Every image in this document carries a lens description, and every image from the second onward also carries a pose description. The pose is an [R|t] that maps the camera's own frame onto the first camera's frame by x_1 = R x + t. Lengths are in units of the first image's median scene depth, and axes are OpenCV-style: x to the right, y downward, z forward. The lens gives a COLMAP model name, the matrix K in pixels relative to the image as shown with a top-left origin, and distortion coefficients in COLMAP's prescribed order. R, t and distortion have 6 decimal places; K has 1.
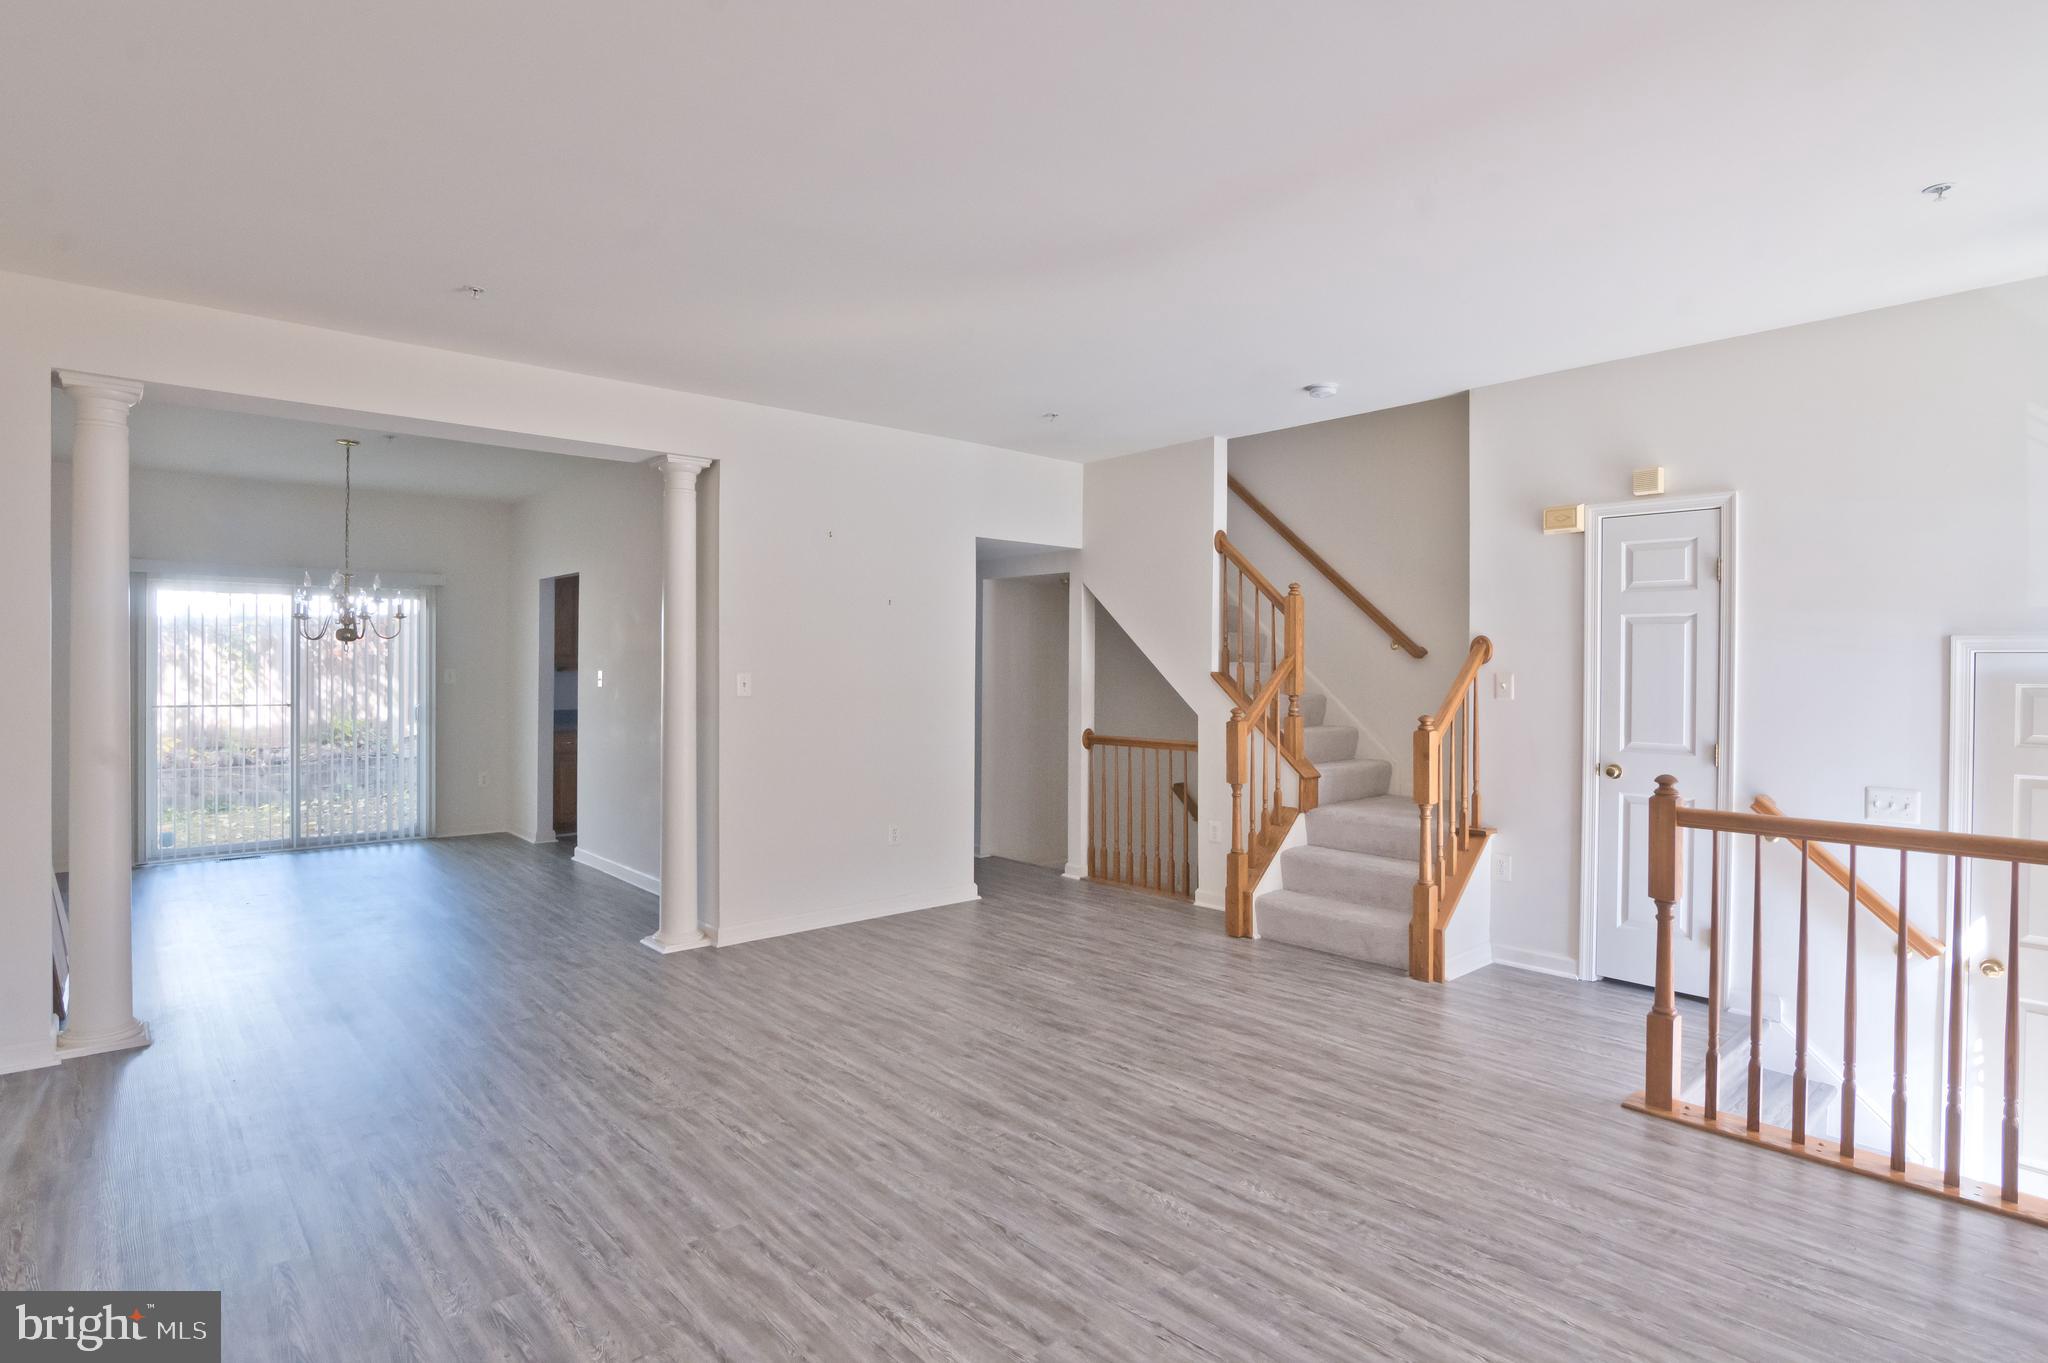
lens RADIAL K [[1059.9, 0, 1017.3], [0, 1059.9, 681.0], [0, 0, 1]] dist [-0.029248, 0.000767]
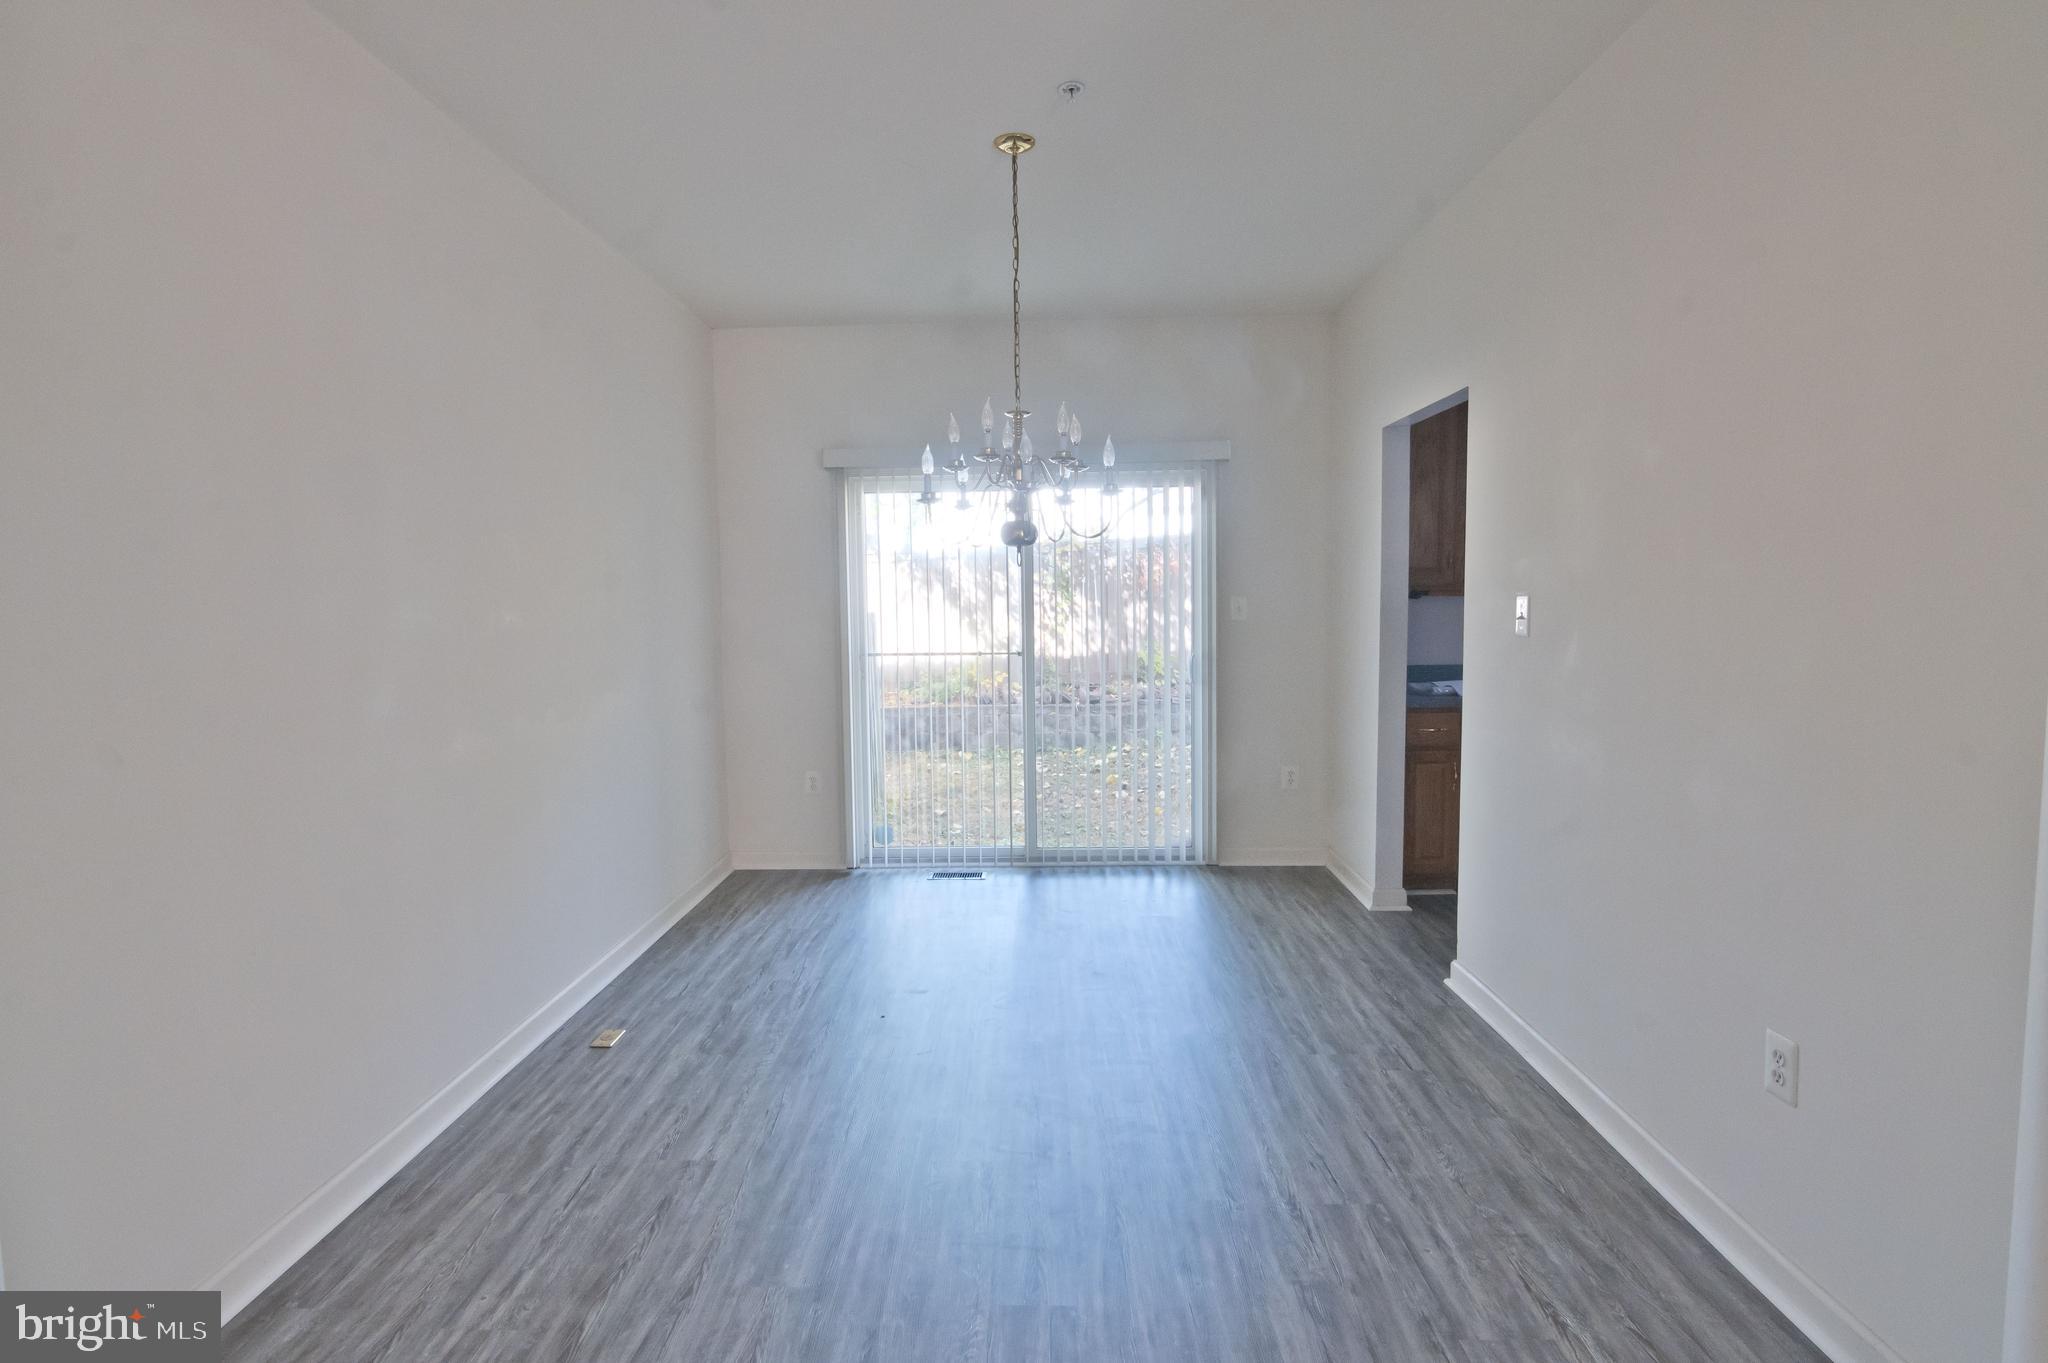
lens RADIAL K [[1059.9, 0, 1023.0], [0, 1059.9, 692.9], [0, 0, 1]] dist [-0.029248, 0.000767]
pose [[0.735006, 0.043876, -0.676639, -0.401730], [0.016641, 0.996436, 0.082690, -0.015147], [0.677856, -0.072038, 0.731657, 0.865466]]
